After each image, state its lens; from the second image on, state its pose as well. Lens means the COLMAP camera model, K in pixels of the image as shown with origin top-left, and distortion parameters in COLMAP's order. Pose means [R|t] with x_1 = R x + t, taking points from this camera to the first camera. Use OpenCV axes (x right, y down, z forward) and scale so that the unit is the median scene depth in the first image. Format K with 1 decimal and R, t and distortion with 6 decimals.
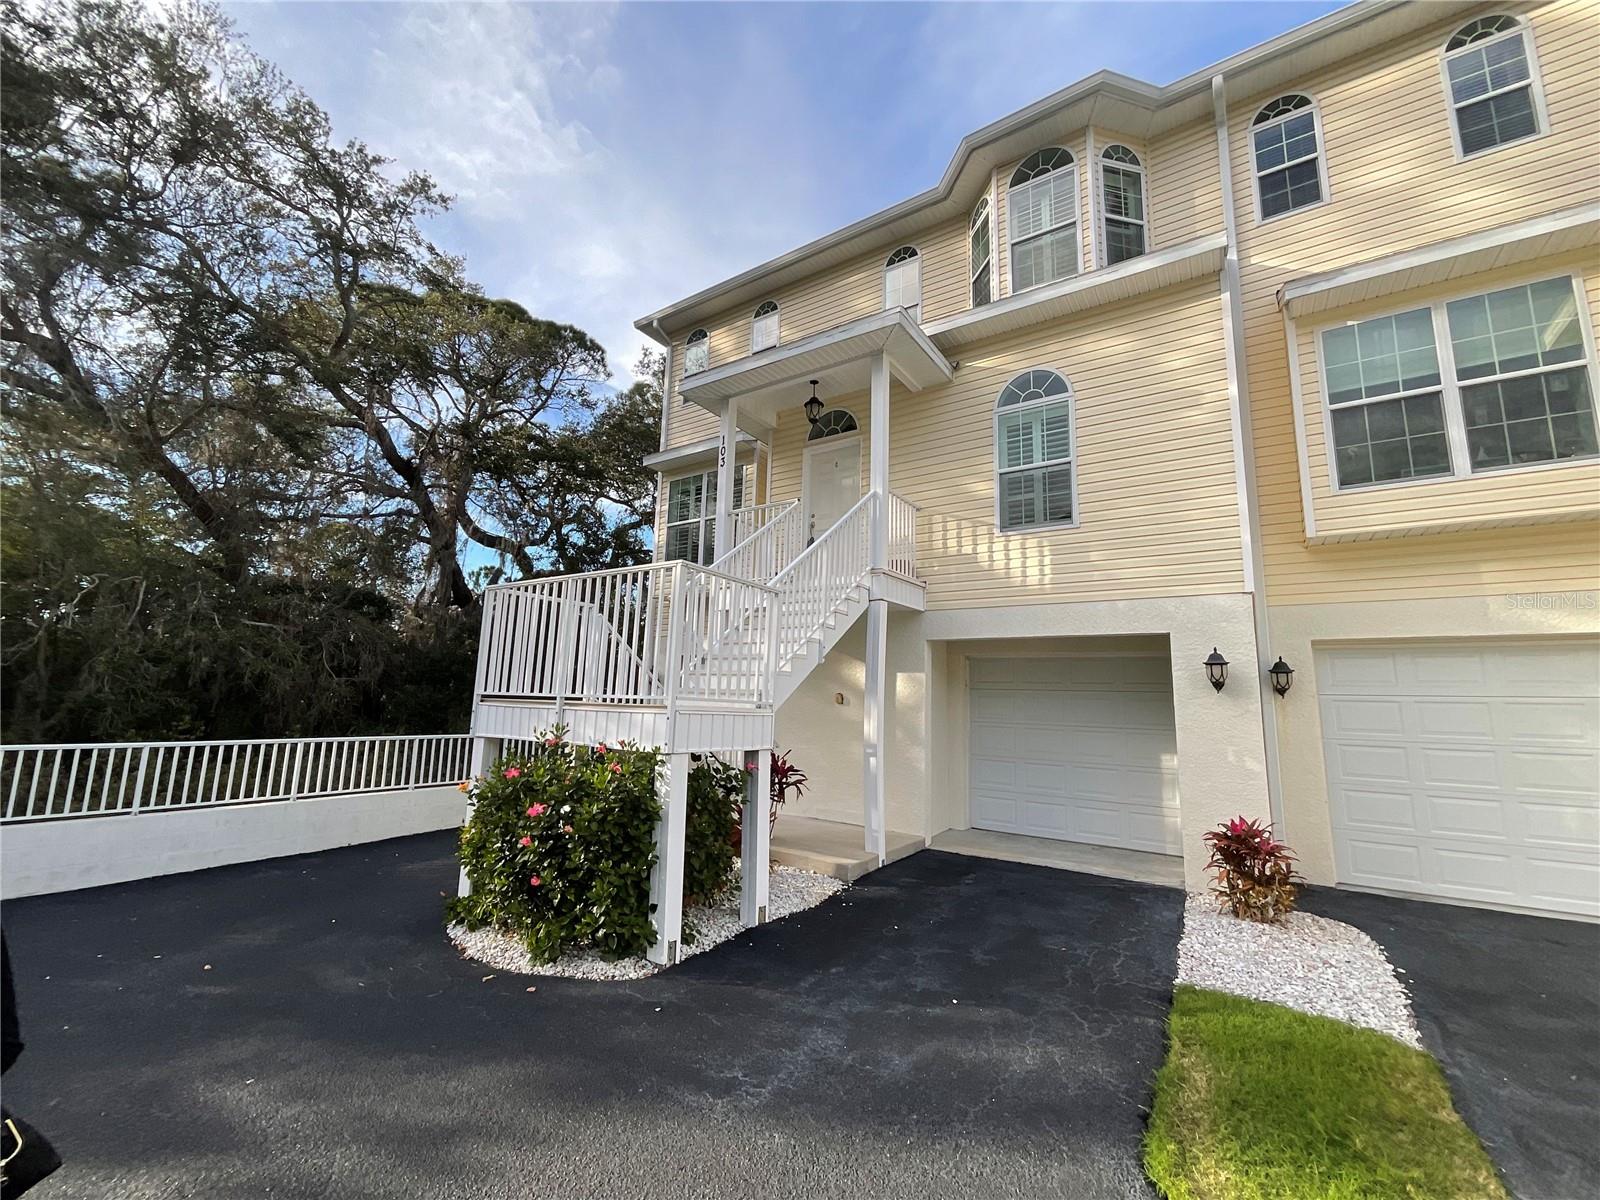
lens RADIAL K [[644.9, 0, 795.1], [0, 644.9, 598.7], [0, 0, 1]] dist [0.001118, -0.002752]
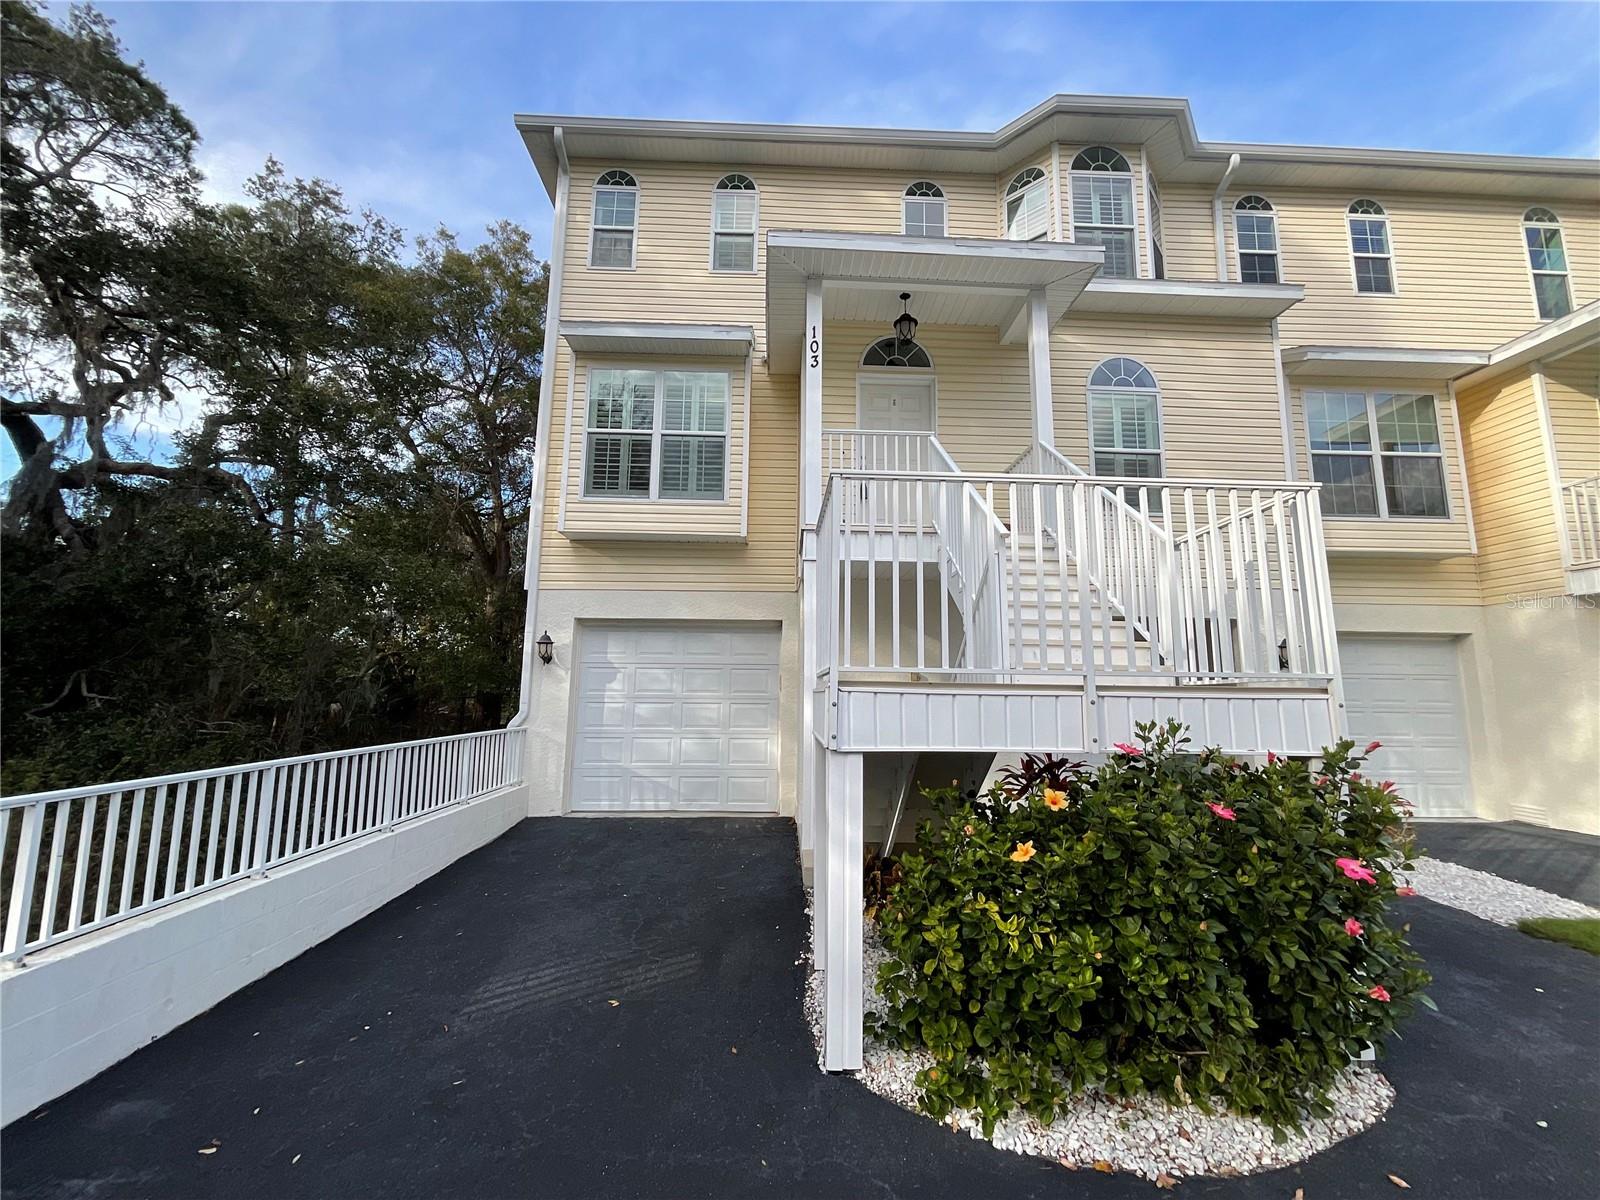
lens RADIAL K [[646.6, 0, 798.4], [0, 646.6, 600.4], [0, 0, 1]] dist [-0.000405, 0.000303]
pose [[0.806396, 0.065753, 0.587708, -0.655310], [-0.084319, 0.996430, 0.004213, 0.072170], [-0.585333, -0.052953, 0.809062, 0.473745]]
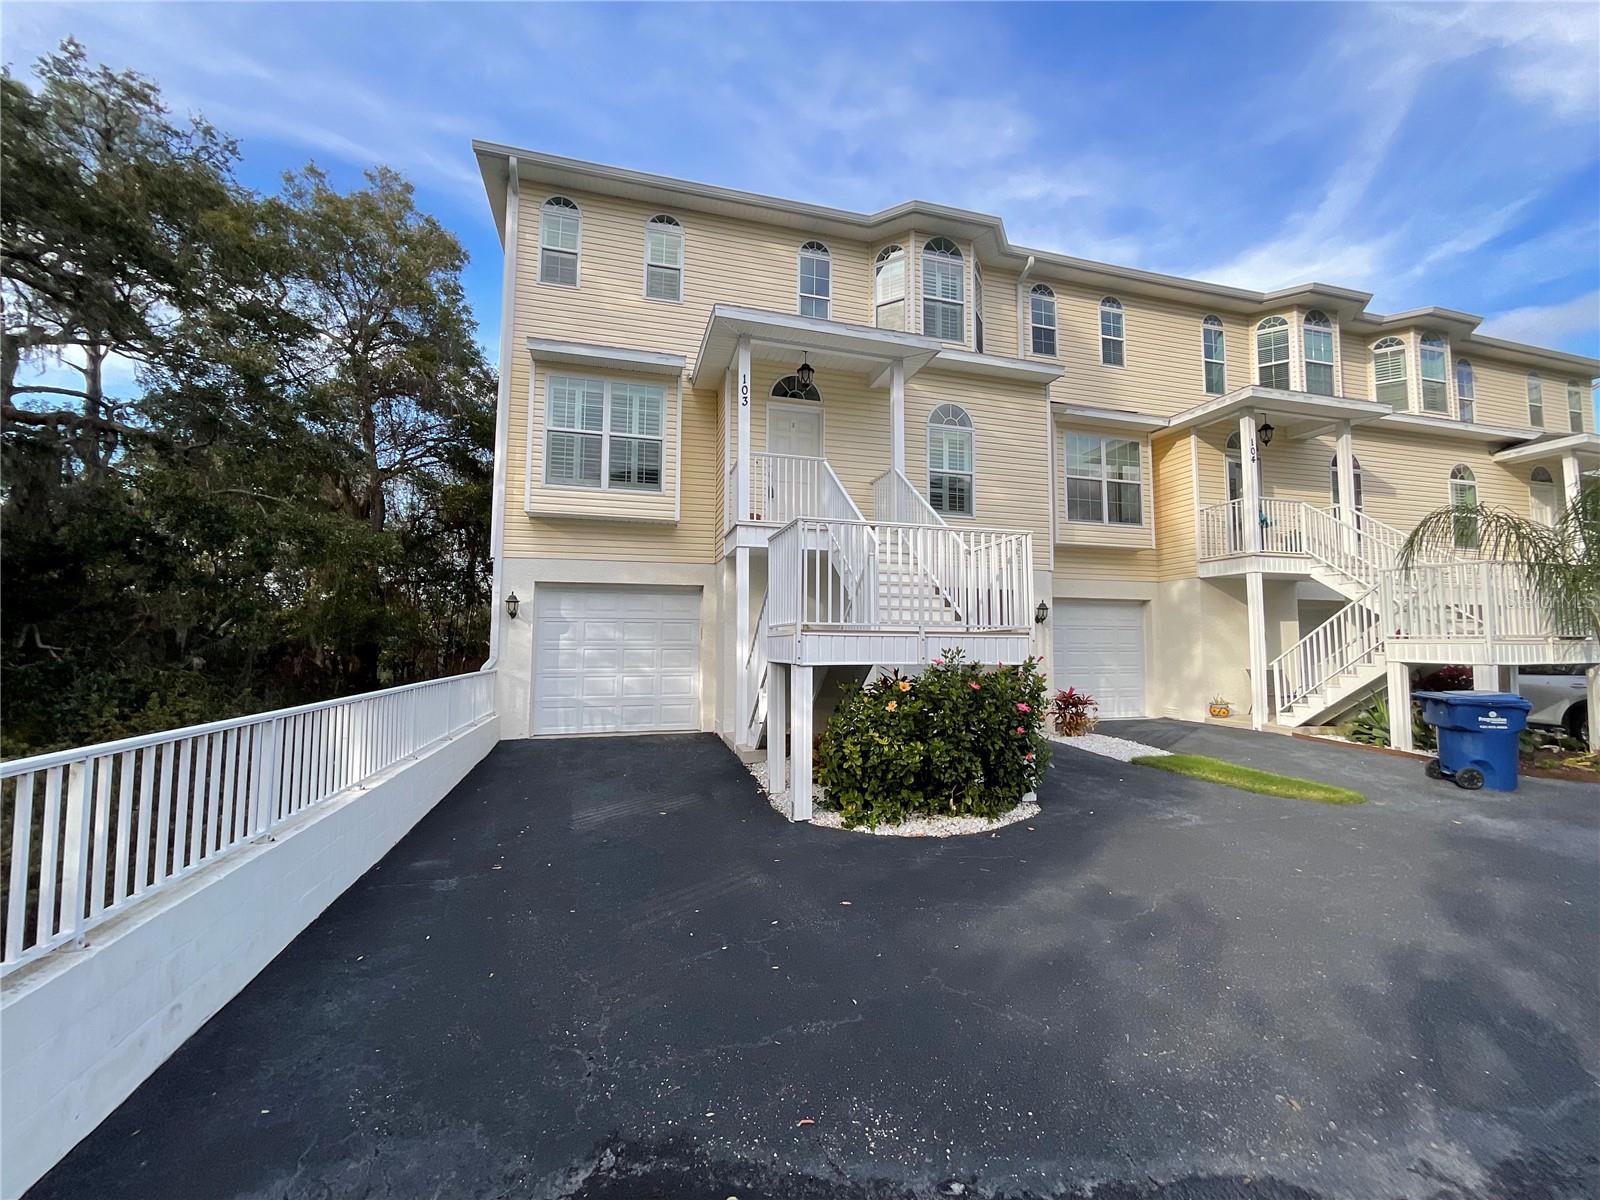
lens RADIAL K [[645.6, 0, 800.0], [0, 645.6, 600.0], [0, 0, 1]] dist [-0.001128, 0.000024]
pose [[0.644038, 0.029501, 0.764424, -0.996971], [-0.108283, 0.992711, 0.052919, 0.045331], [-0.757291, -0.116856, 0.642538, 0.286142]]
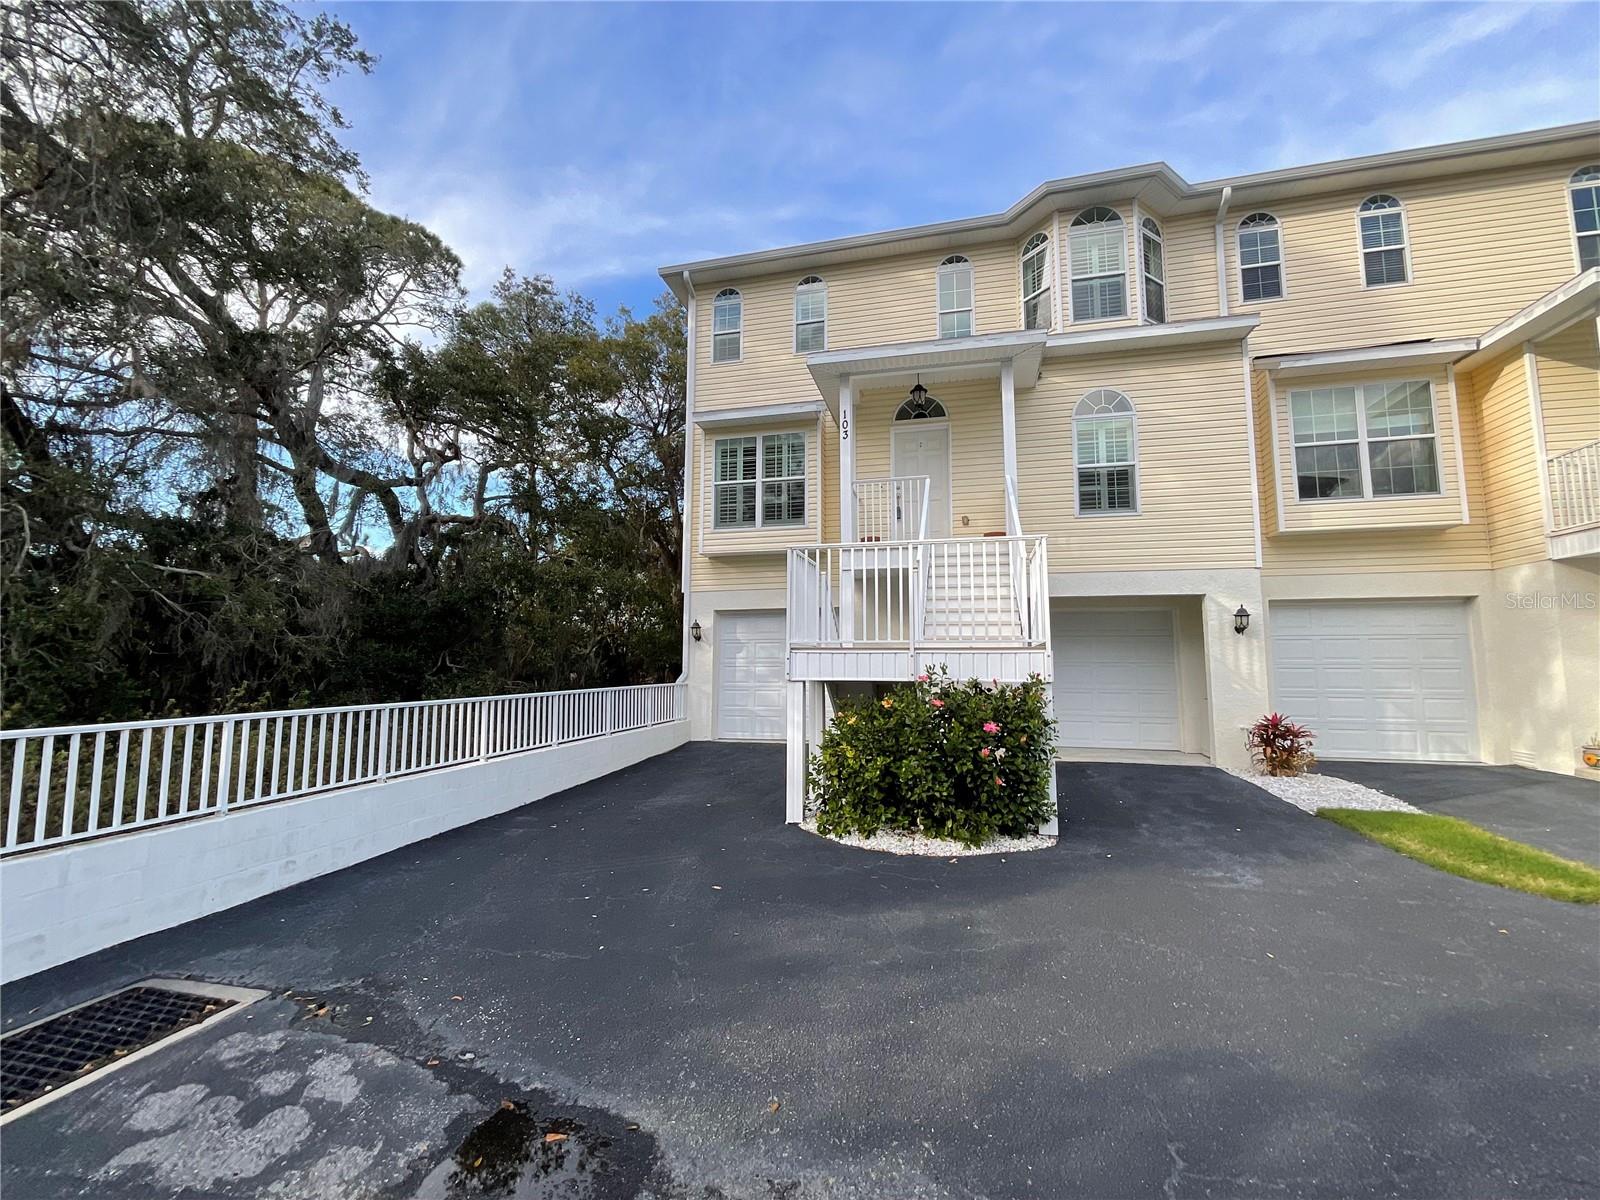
lens RADIAL K [[646.6, 0, 798.4], [0, 646.6, 600.4], [0, 0, 1]] dist [-0.000405, 0.000303]
pose [[0.937505, 0.006506, 0.347910, -0.682656], [-0.030093, 0.997595, 0.062436, 0.003963], [-0.346667, -0.069004, 0.935447, -0.026979]]
